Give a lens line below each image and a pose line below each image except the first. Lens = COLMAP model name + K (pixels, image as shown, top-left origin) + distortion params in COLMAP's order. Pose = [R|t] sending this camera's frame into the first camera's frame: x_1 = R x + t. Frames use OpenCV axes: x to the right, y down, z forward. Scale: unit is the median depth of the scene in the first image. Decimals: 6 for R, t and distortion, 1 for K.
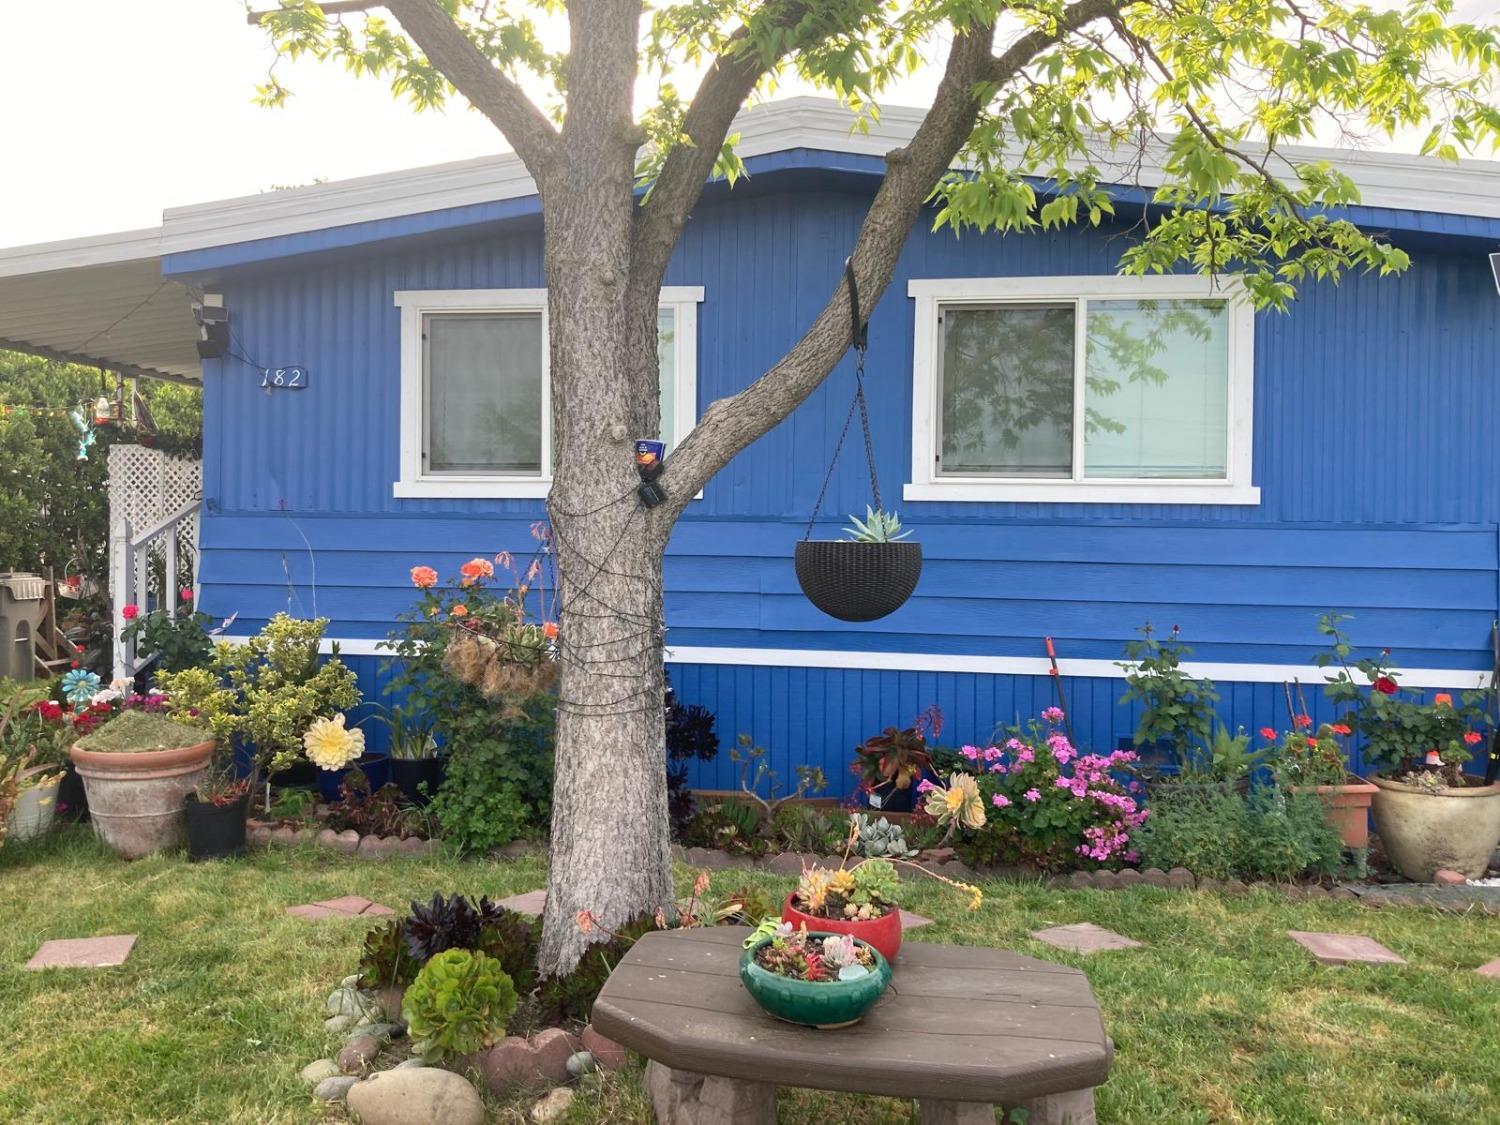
lens RADIAL K [[1278.7, 0, 746.5], [0, 1278.7, 555.6], [0, 0, 1]] dist [0.049812, -0.060514]
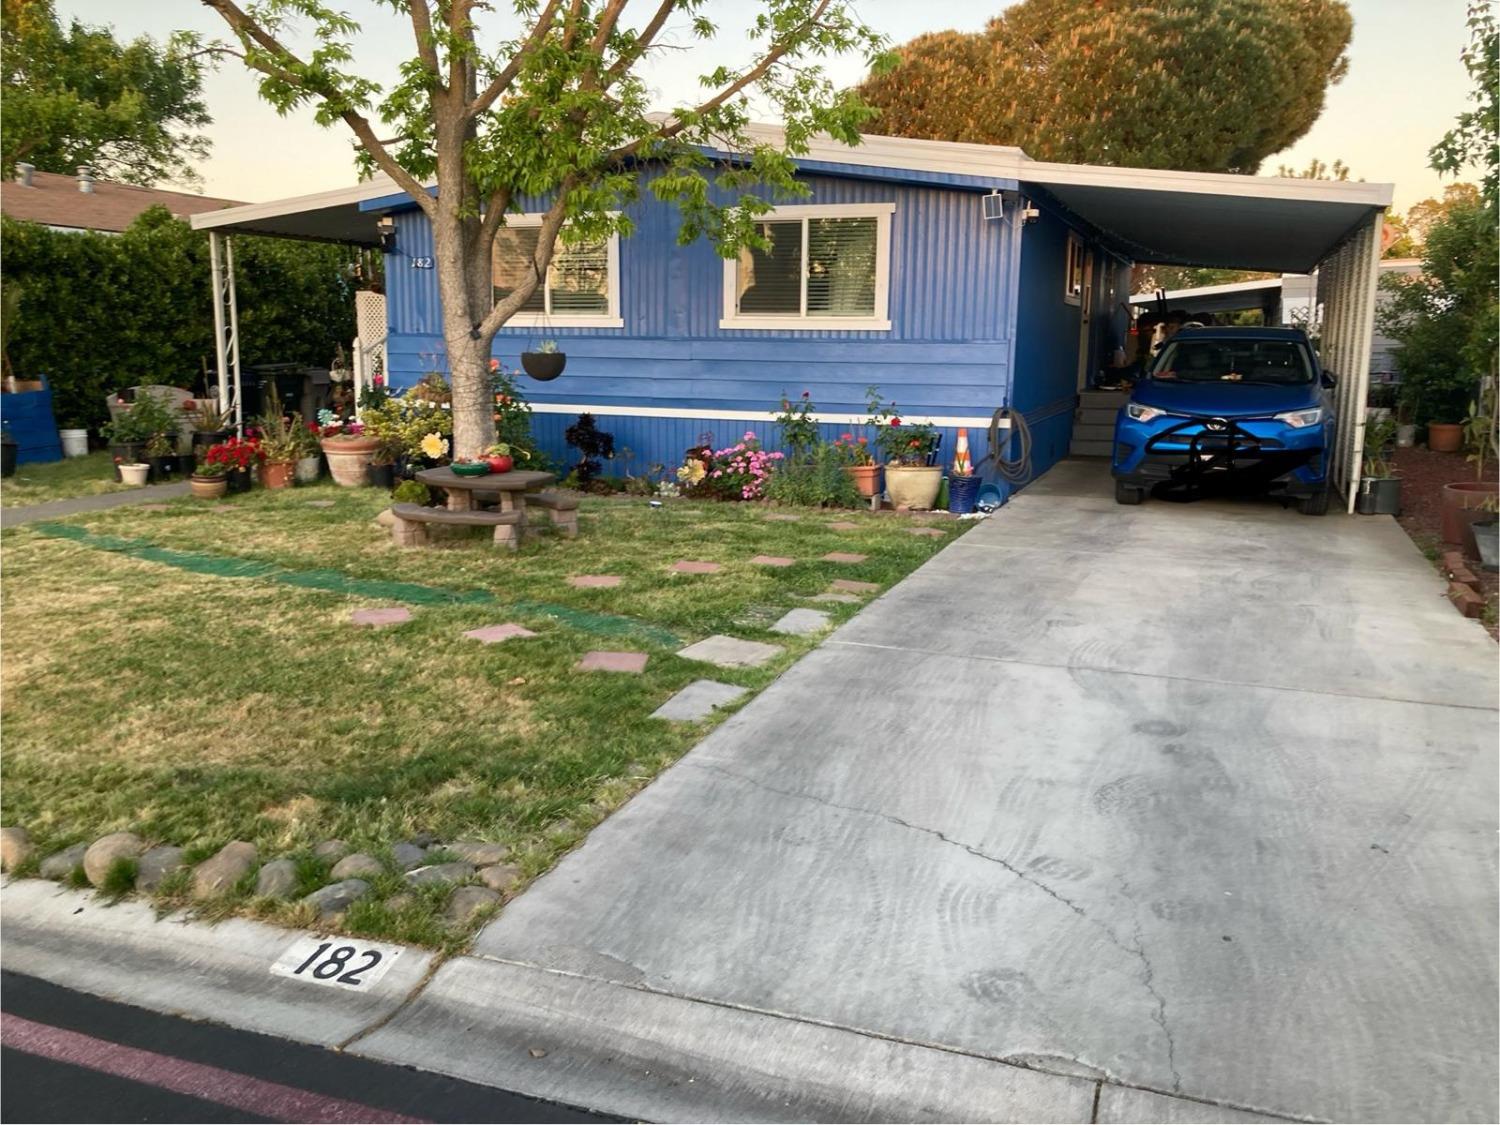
lens RADIAL K [[1278.7, 0, 748.2], [0, 1278.7, 555.2], [0, 0, 1]] dist [0.049812, -0.060514]
pose [[0.975712, 0.033883, -0.216423, 0.618726], [-0.001115, 0.988721, 0.149767, 0.005831], [0.219056, -0.145888, 0.964744, -0.916593]]
